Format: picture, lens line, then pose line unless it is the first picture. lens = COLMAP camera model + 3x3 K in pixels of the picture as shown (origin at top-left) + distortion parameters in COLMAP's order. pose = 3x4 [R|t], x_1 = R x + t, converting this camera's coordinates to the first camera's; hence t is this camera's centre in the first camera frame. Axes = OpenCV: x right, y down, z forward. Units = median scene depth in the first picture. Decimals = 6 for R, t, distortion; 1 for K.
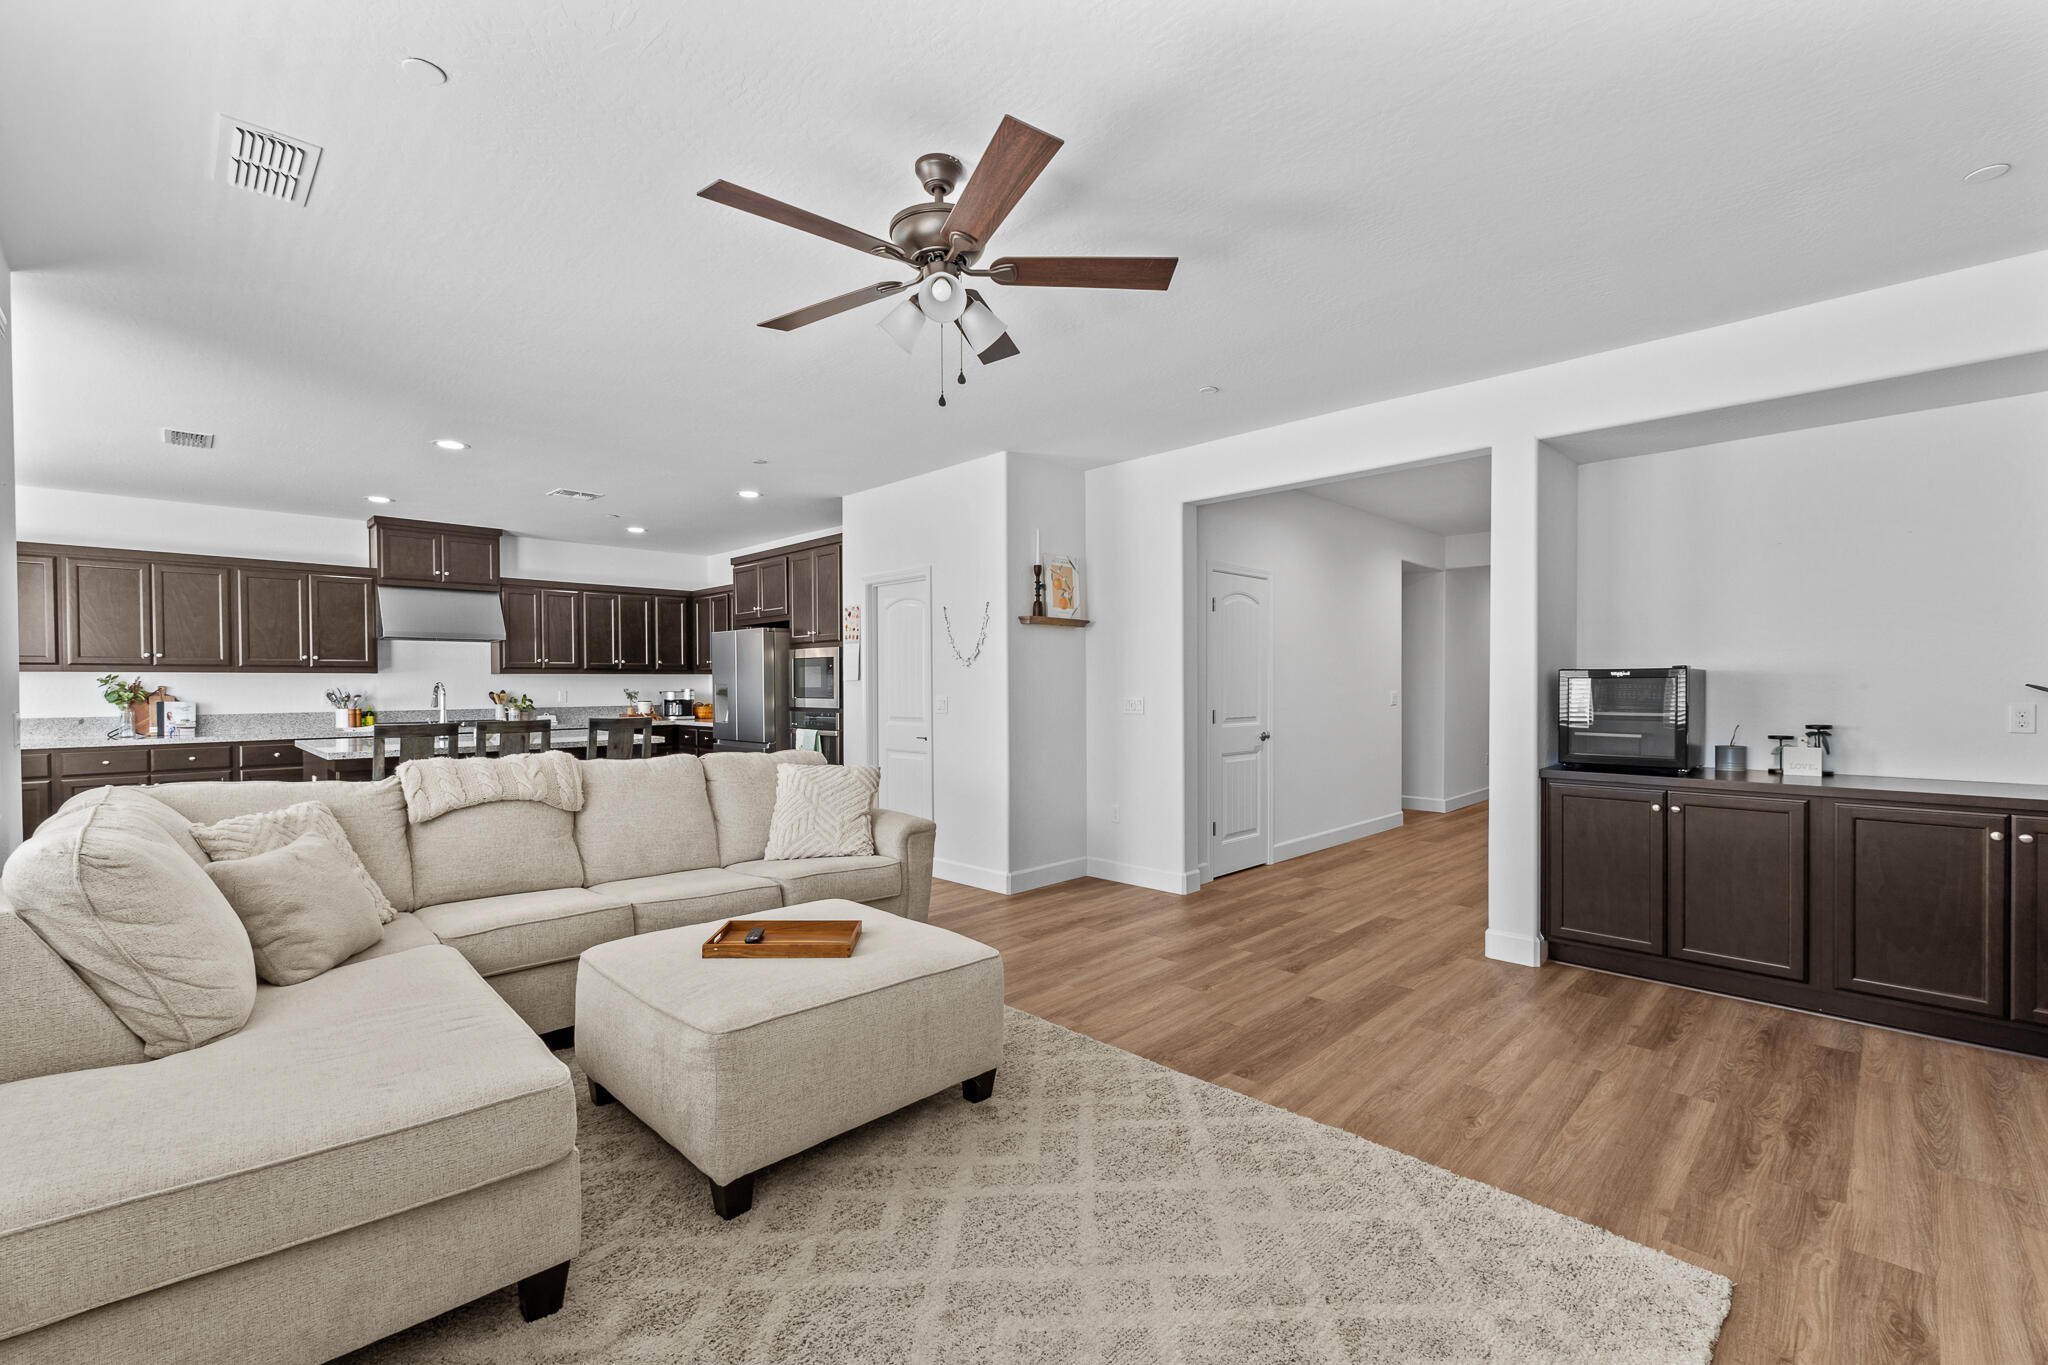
lens RADIAL K [[875.0, 0, 1028.9], [0, 875.0, 692.6], [0, 0, 1]] dist [0.005512, -0.000817]
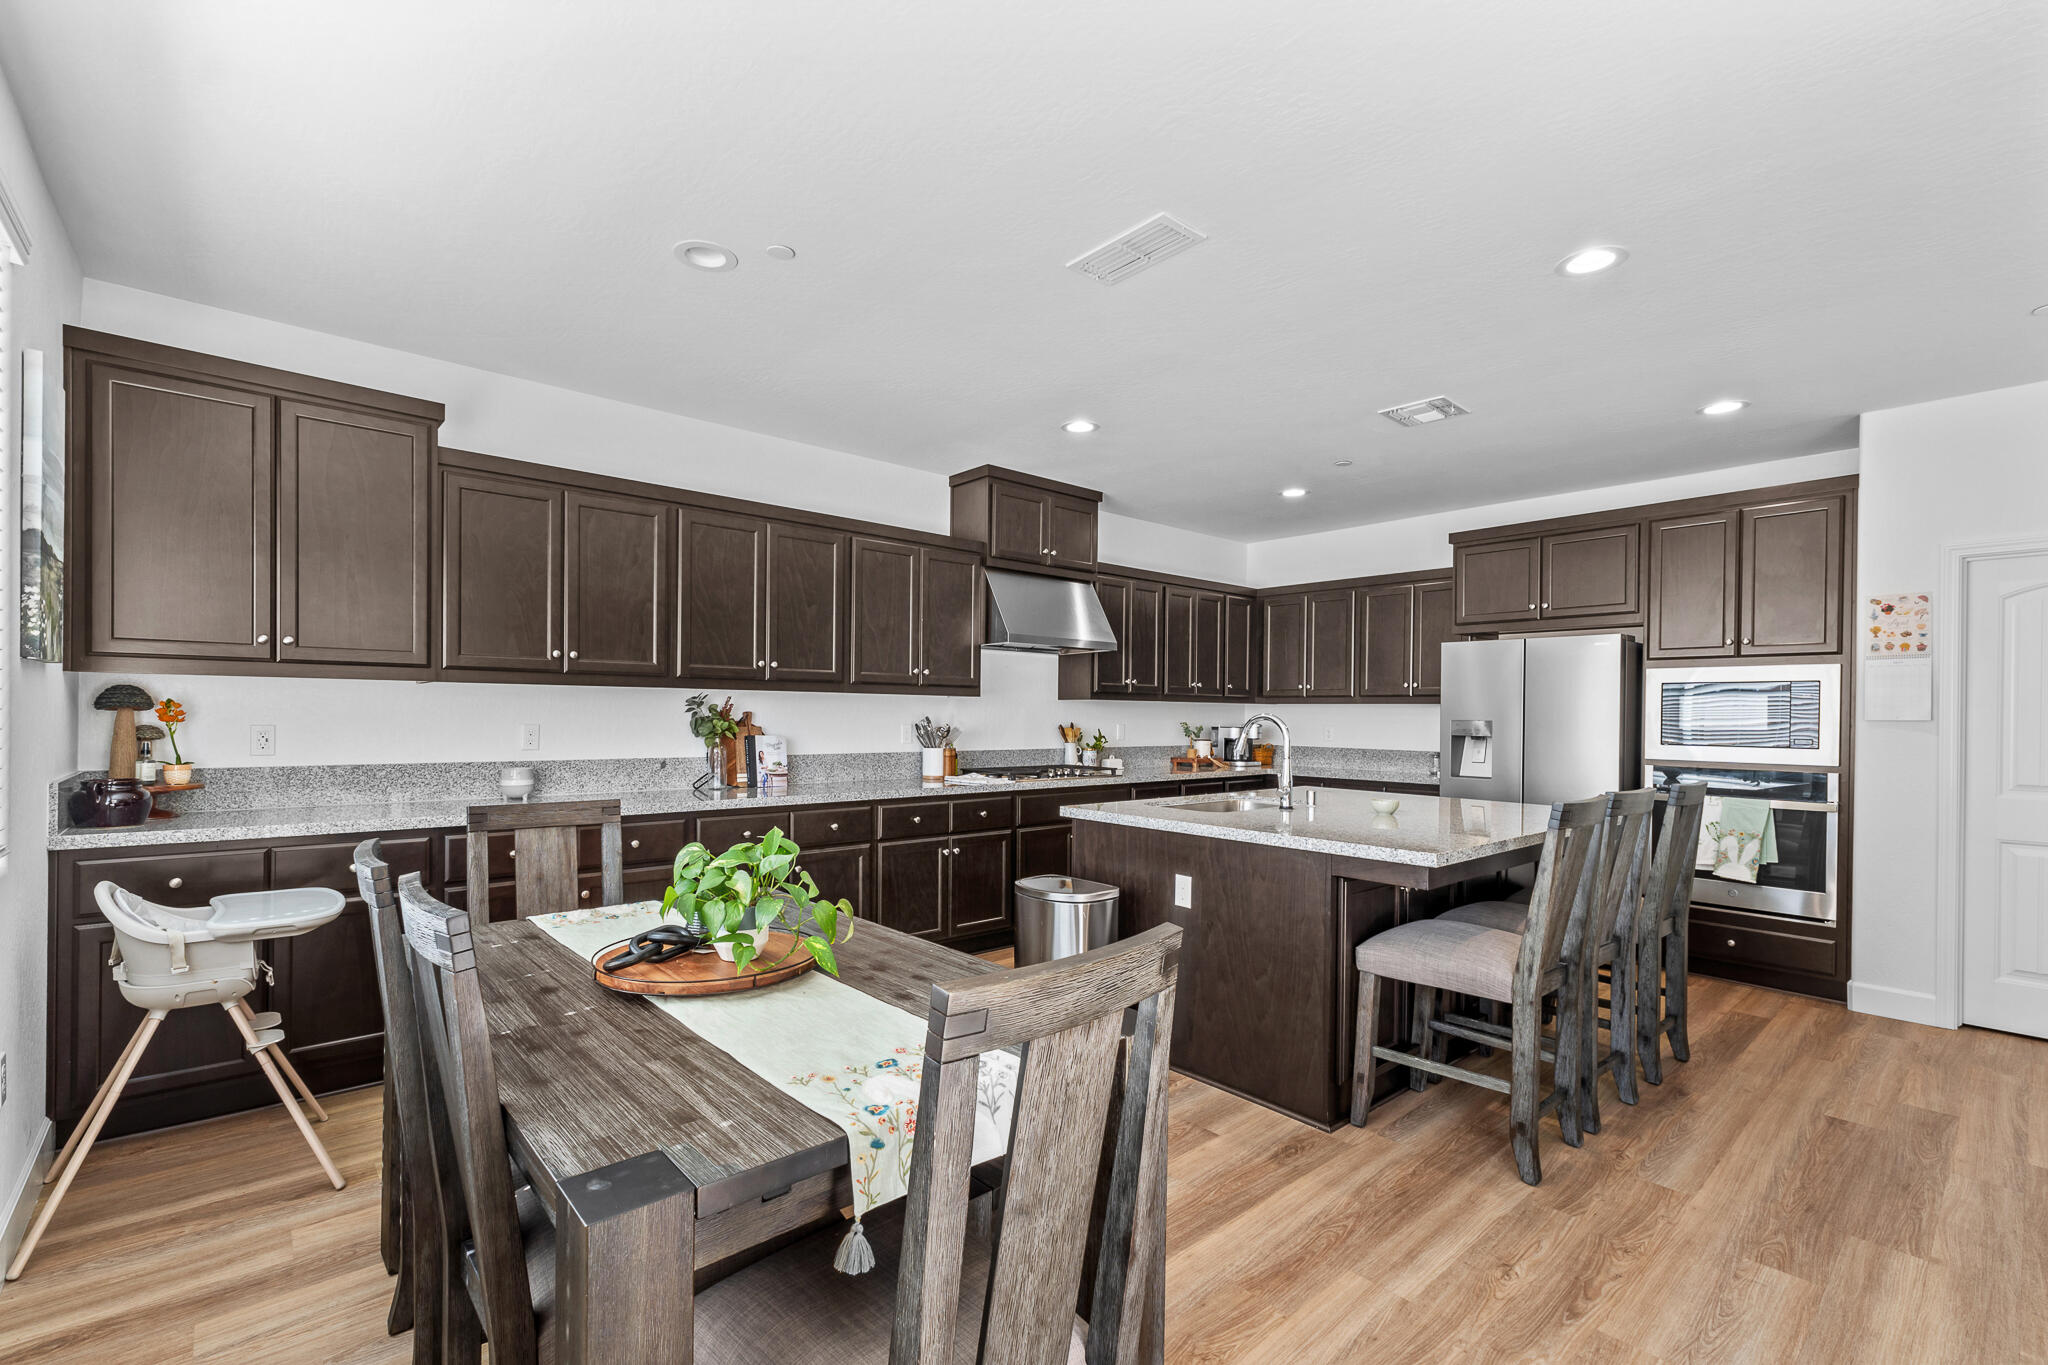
lens RADIAL K [[875.0, 0, 1009.9], [0, 875.0, 719.2], [0, 0, 1]] dist [0.005512, -0.000817]
pose [[0.996717, 0.016847, -0.079197, -0.668349], [-0.017263, 0.999841, -0.004559, -0.001916], [0.079108, 0.005911, 0.996849, 0.323479]]
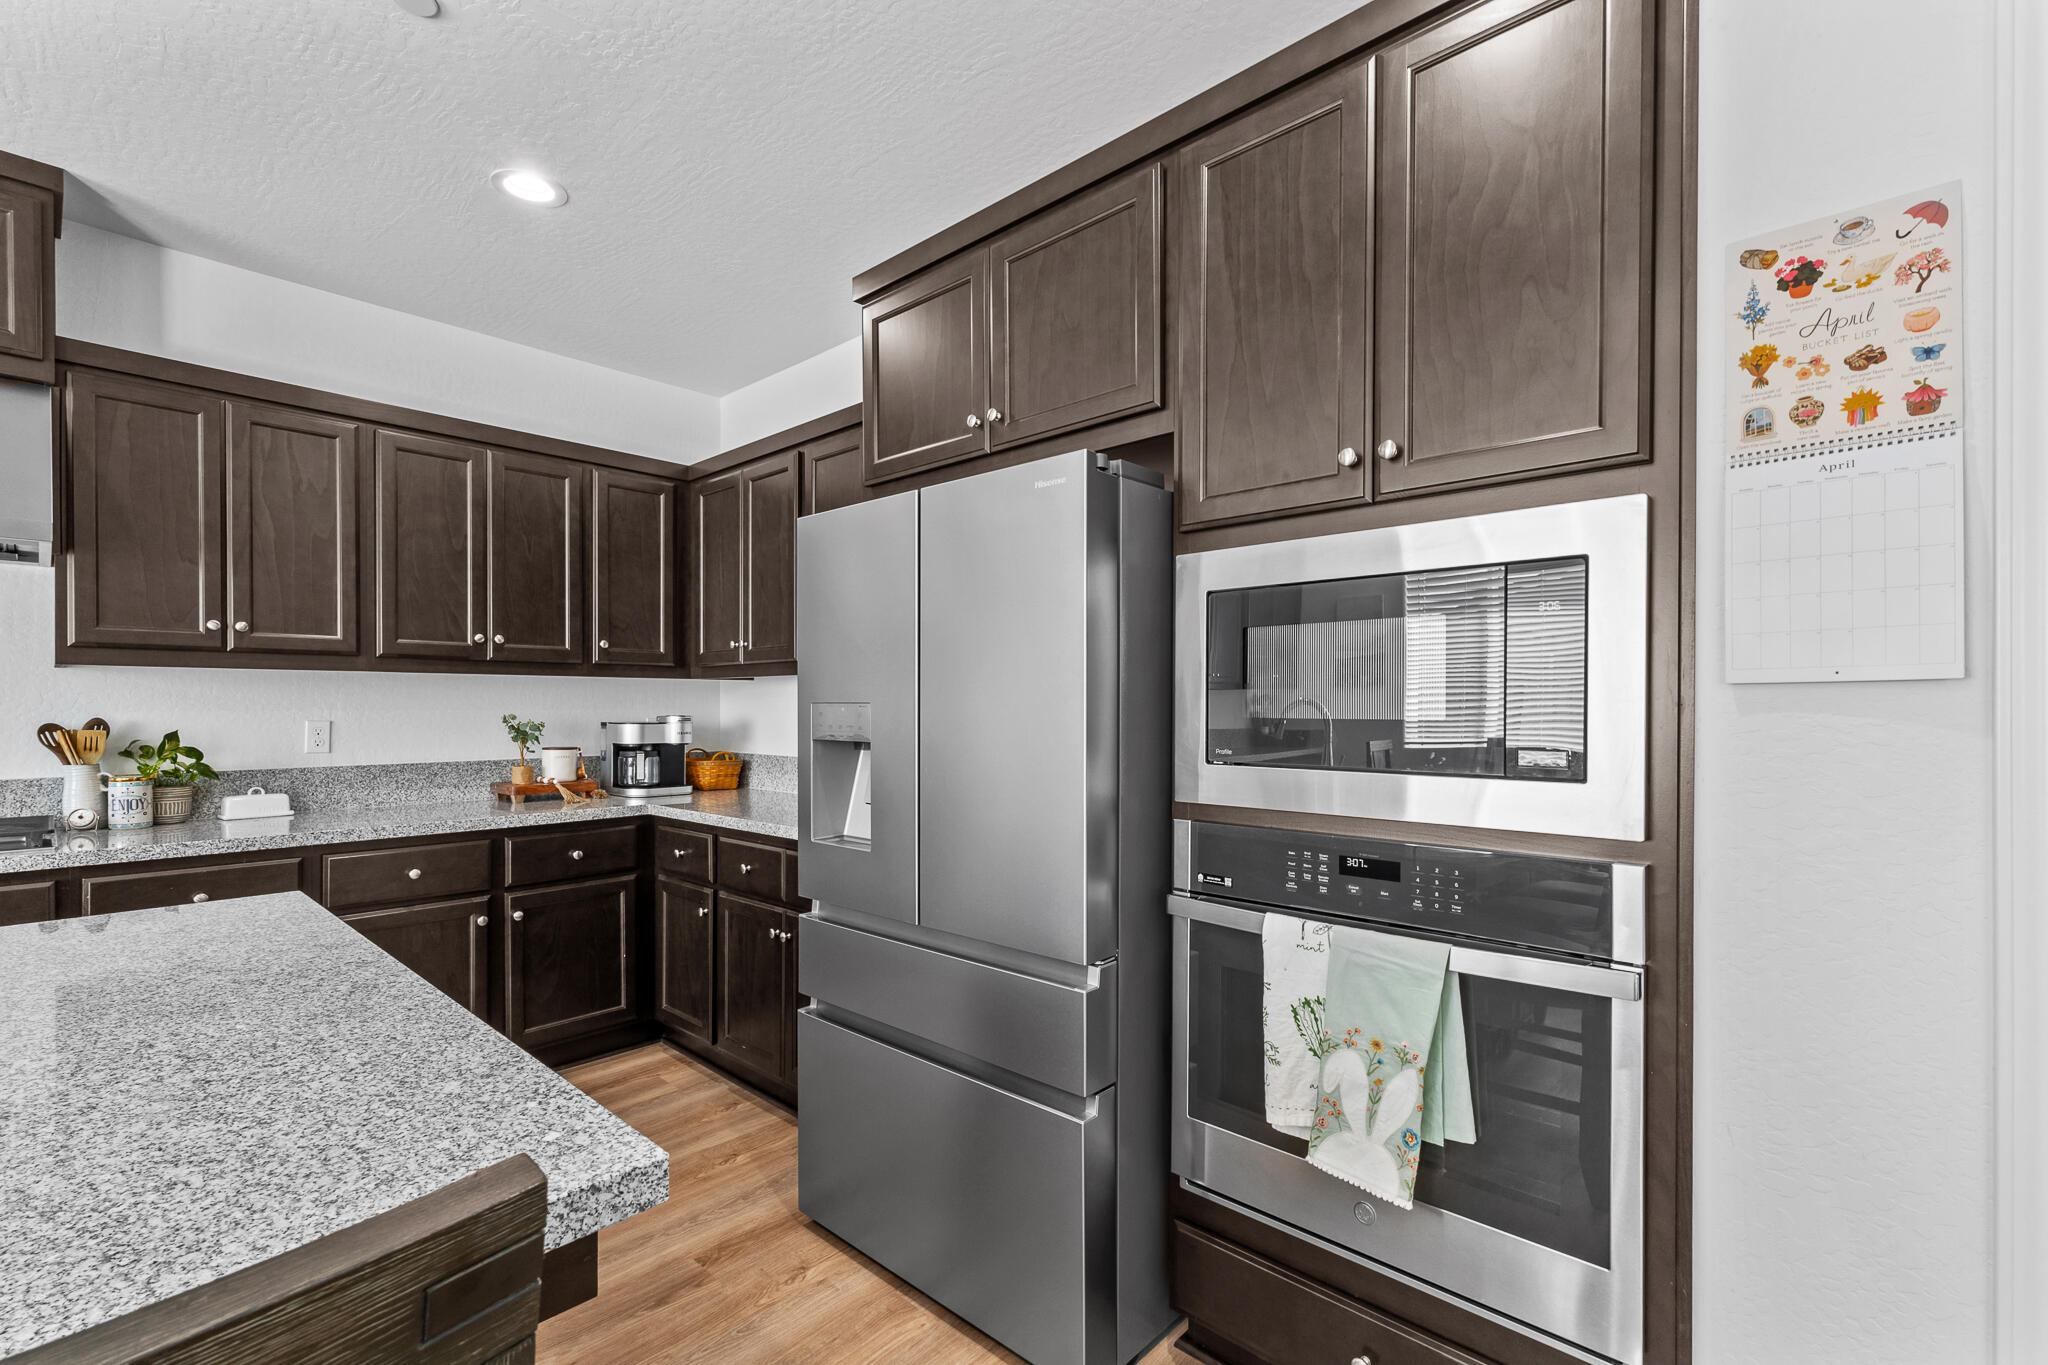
lens RADIAL K [[875.0, 0, 1009.3], [0, 875.0, 708.7], [0, 0, 1]] dist [0.005512, -0.000817]
pose [[0.998899, 0.005840, 0.046553, -0.322726], [-0.005451, 0.999949, -0.008487, -0.006310], [-0.046600, 0.008224, 0.998880, 0.752284]]
